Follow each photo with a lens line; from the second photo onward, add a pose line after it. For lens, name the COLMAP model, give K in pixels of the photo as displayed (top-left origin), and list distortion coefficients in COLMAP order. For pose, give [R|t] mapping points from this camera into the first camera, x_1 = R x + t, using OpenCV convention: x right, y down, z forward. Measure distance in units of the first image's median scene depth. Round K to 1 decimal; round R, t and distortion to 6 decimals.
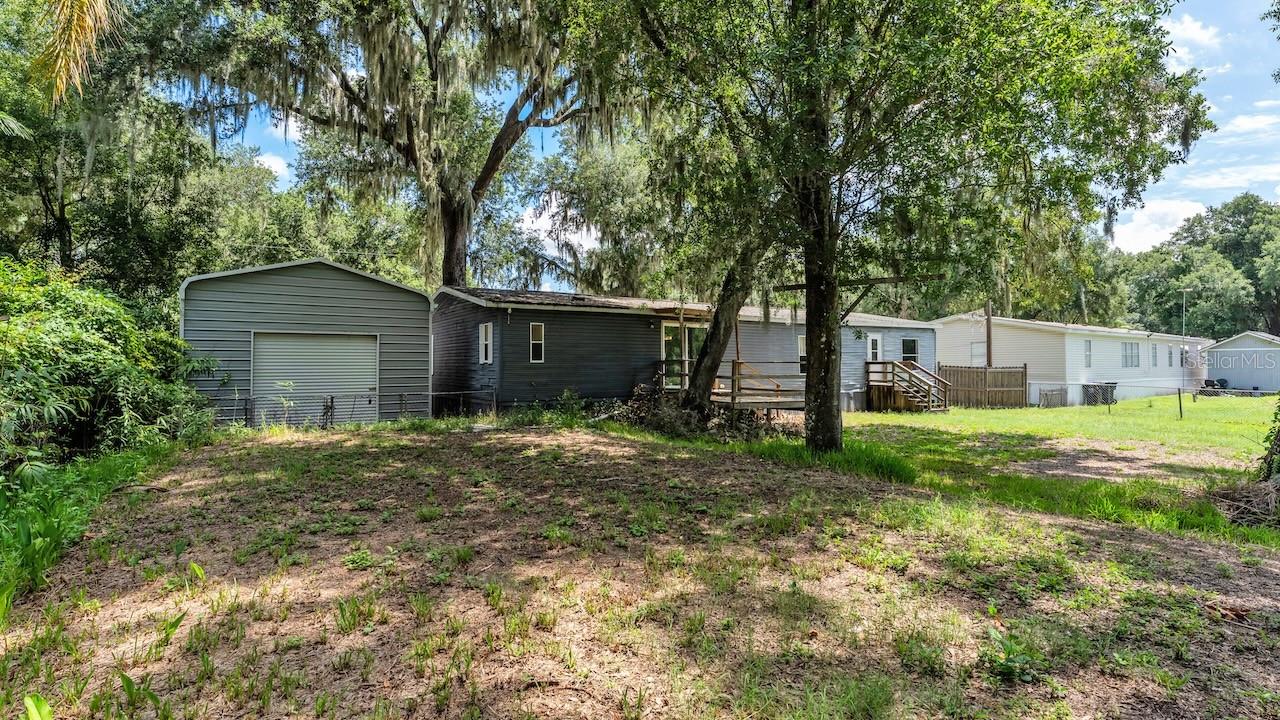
lens RADIAL K [[594.0, 0, 634.1], [0, 594.0, 365.7], [0, 0, 1]] dist [0.003838, -0.000025]
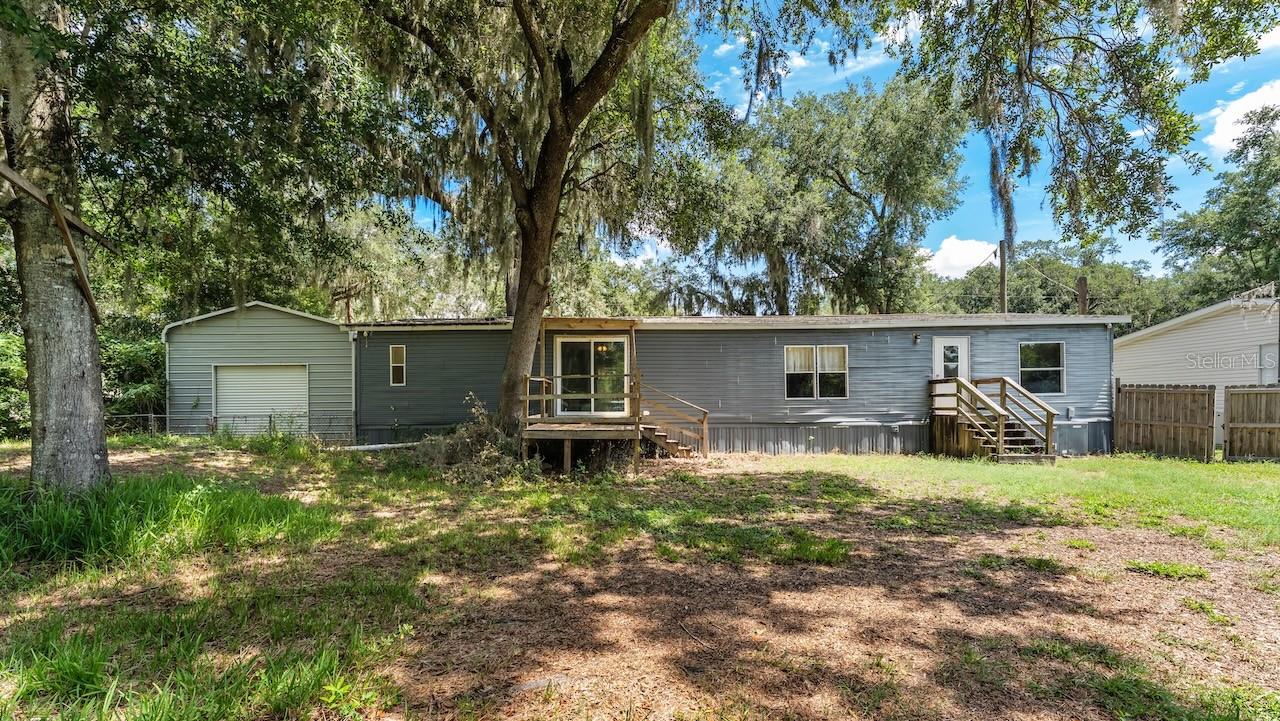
lens RADIAL K [[532.2, 0, 630.9], [0, 532.2, 409.5], [0, 0, 1]] dist [-0.001377, 0.000468]
pose [[0.847452, -0.001279, -0.530870, 0.420391], [0.005389, 0.999966, 0.006194, 0.020445], [0.530844, -0.008111, 0.847431, 0.311859]]
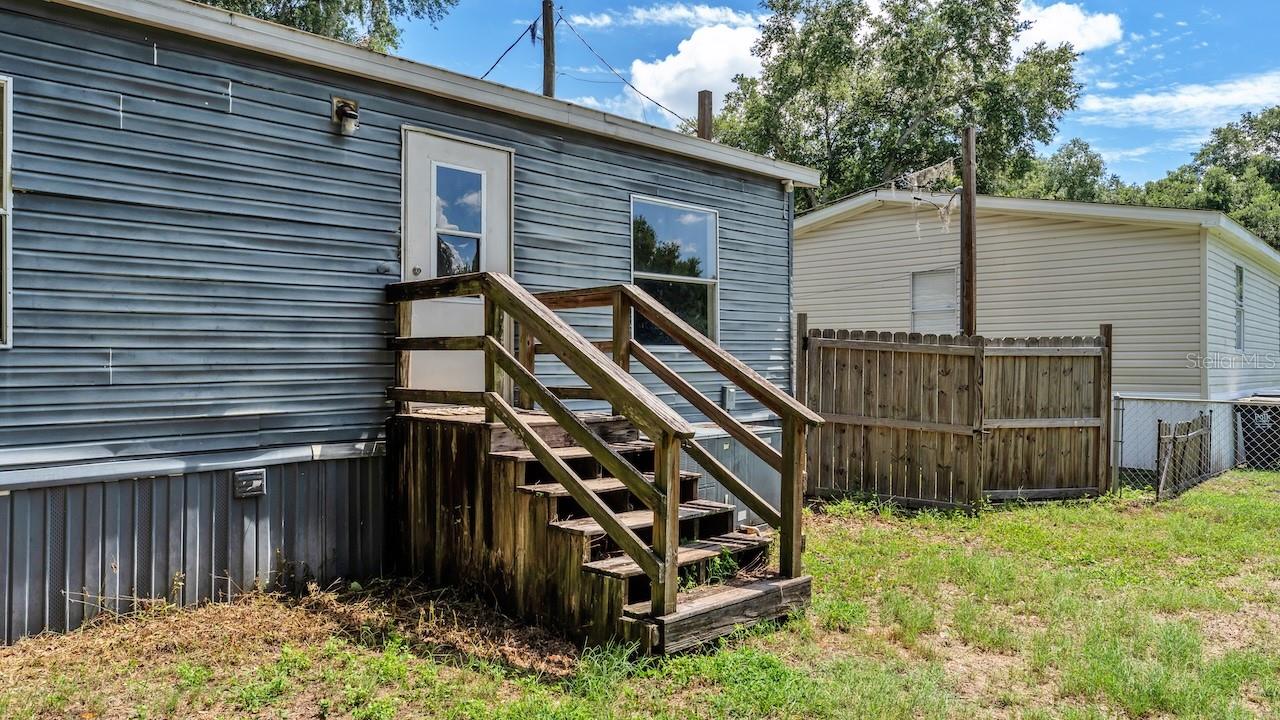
lens RADIAL K [[863.0, 0, 639.3], [0, 863.0, 364.2], [0, 0, 1]] dist [0.002716, 0.002012]
pose [[0.975840, 0.006553, 0.218389, 0.404217], [-0.006734, 0.999977, 0.000086, 0.015929], [-0.218383, -0.001555, 0.975862, 0.728360]]
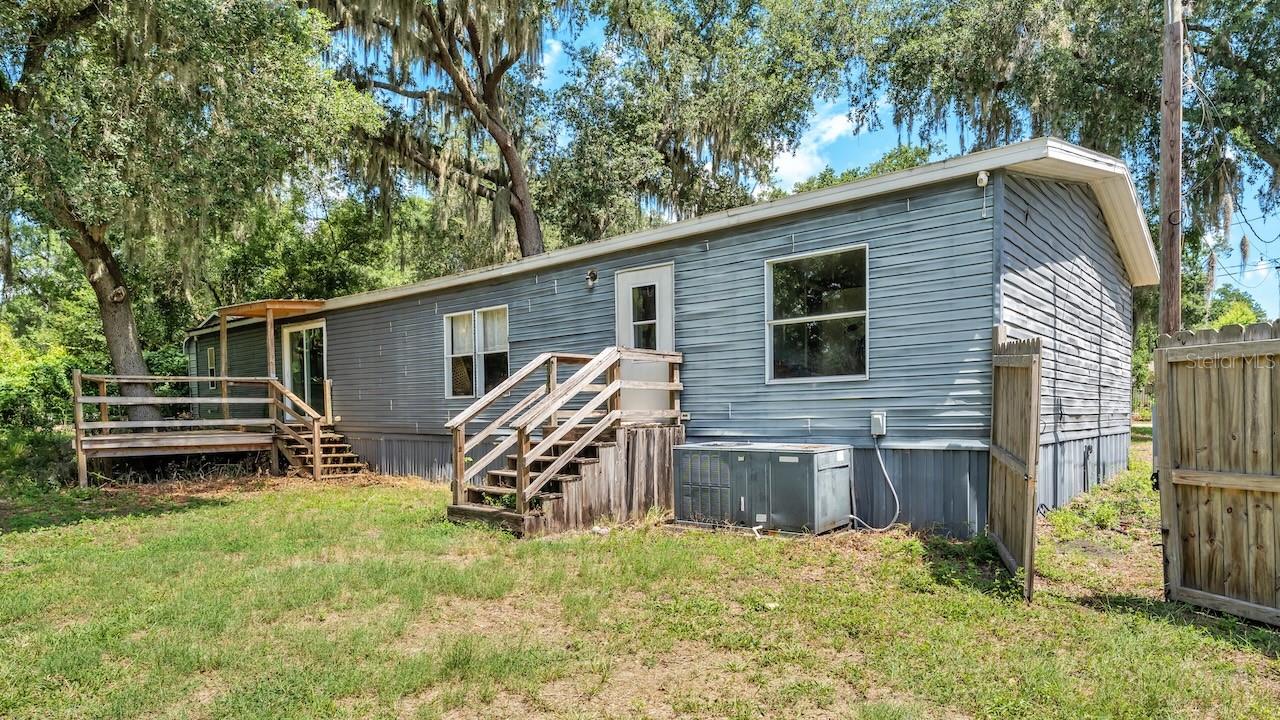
lens RADIAL K [[738.1, 0, 639.1], [0, 738.1, 457.4], [0, 0, 1]] dist [-0.004277, 0.000697]
pose [[0.292914, 0.059075, -0.954312, 0.801463], [0.008952, 0.997876, 0.064520, 0.022902], [0.956097, -0.027442, 0.291763, 0.884470]]
